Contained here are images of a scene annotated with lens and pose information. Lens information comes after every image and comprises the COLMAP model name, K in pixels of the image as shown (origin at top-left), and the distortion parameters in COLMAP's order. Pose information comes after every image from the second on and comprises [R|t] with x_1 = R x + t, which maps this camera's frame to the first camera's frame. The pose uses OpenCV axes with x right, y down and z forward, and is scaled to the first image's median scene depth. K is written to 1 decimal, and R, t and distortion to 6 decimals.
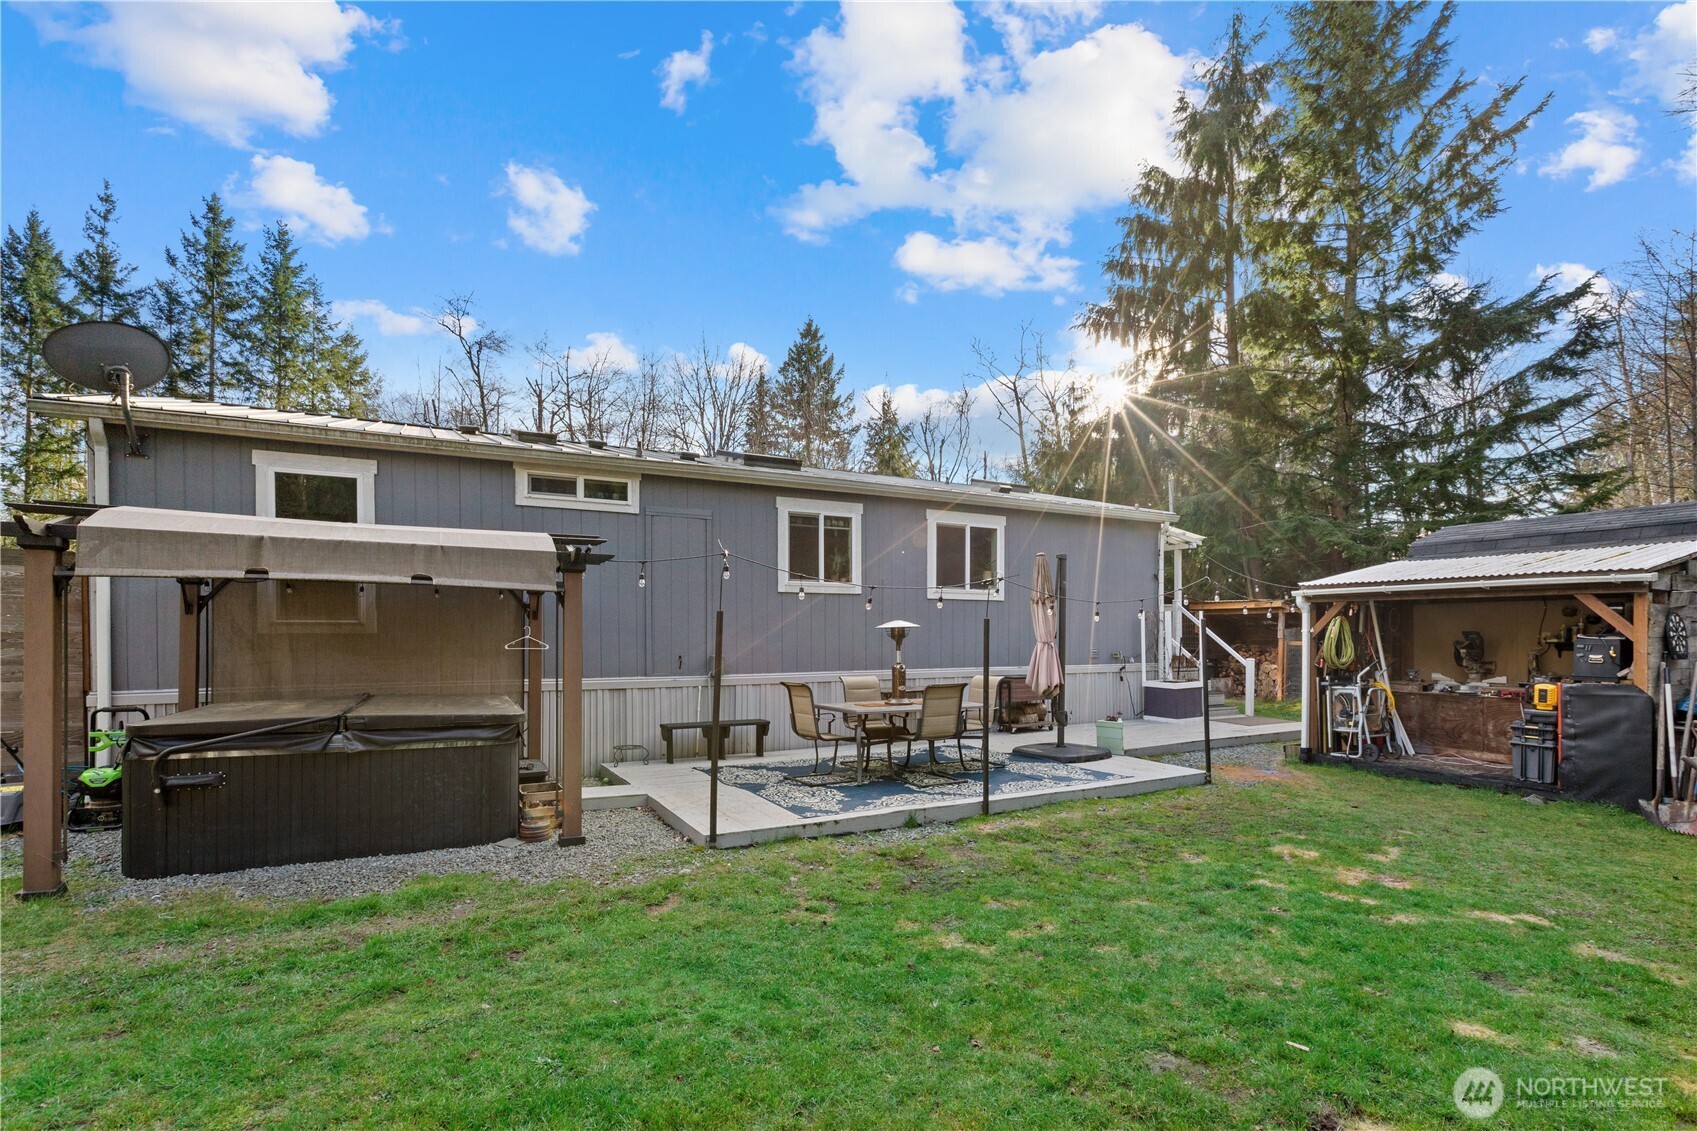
lens RADIAL K [[768.7, 0, 851.8], [0, 768.7, 642.7], [0, 0, 1]] dist [-0.000549, -0.000480]
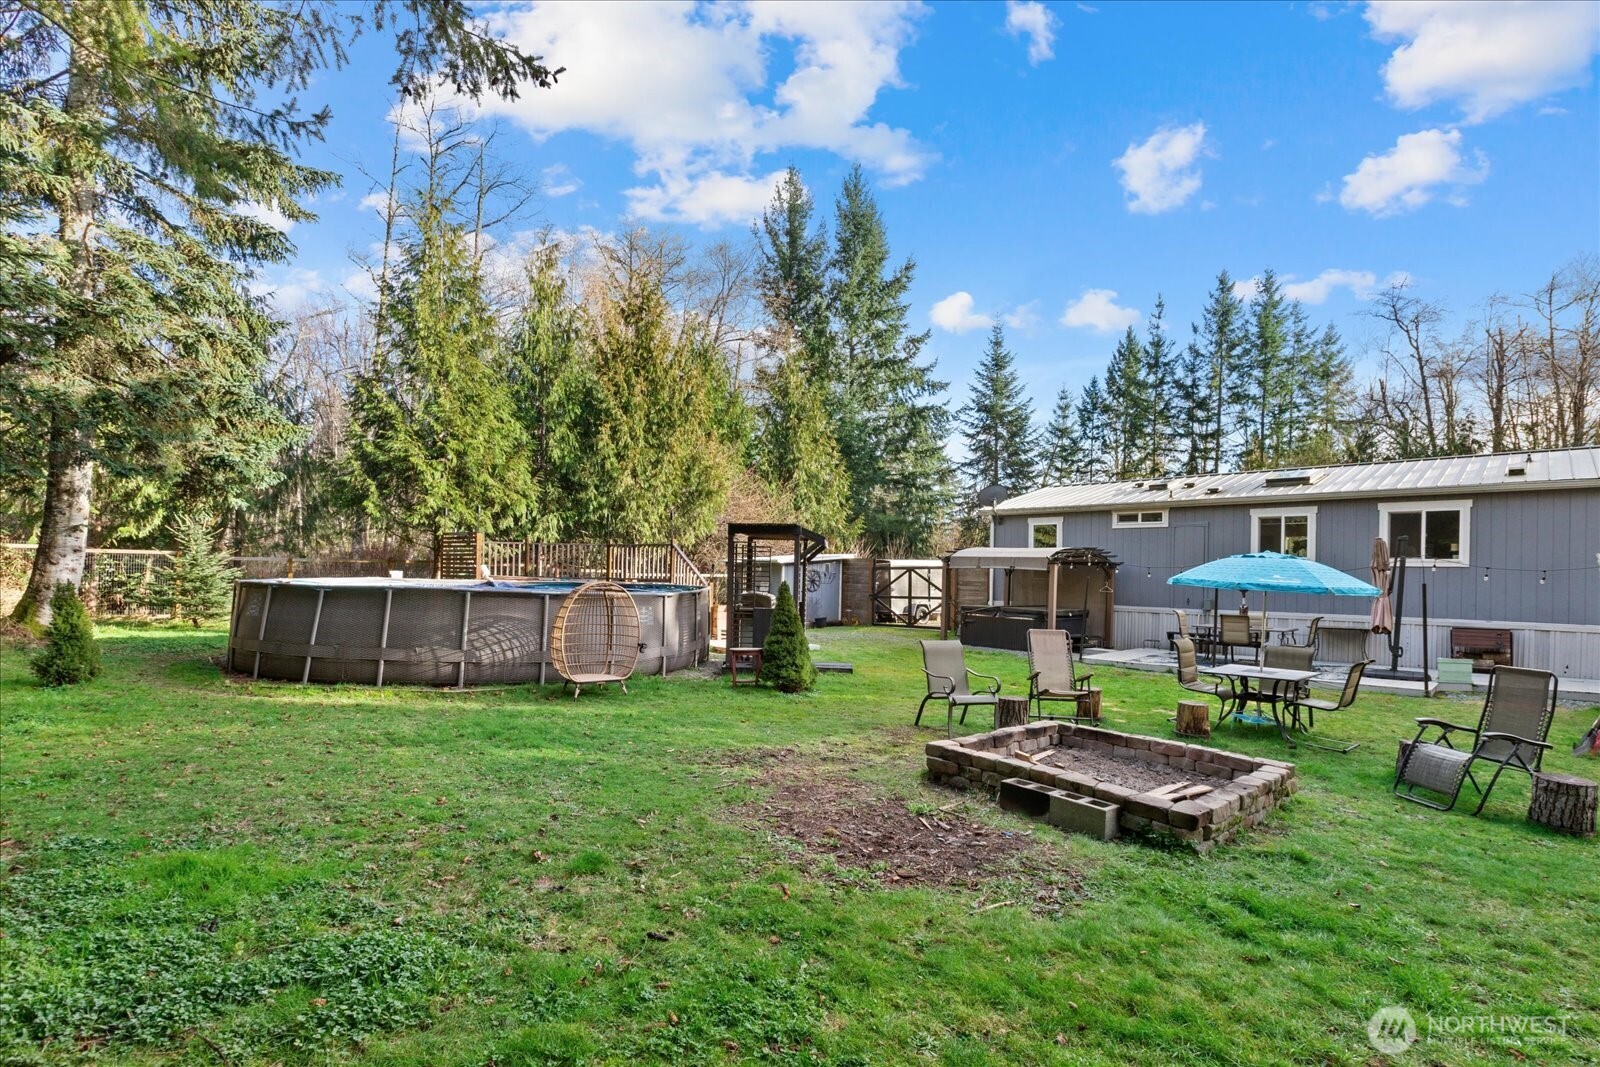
lens RADIAL K [[730.8, 0, 800.0], [0, 730.8, 533.5], [0, 0, 1]] dist [-0.001203, 0.000060]
pose [[0.278186, -0.049385, -0.959257, 1.177474], [-0.038287, 0.997314, -0.062447, 0.005841], [0.959764, 0.054099, 0.275548, -0.416395]]
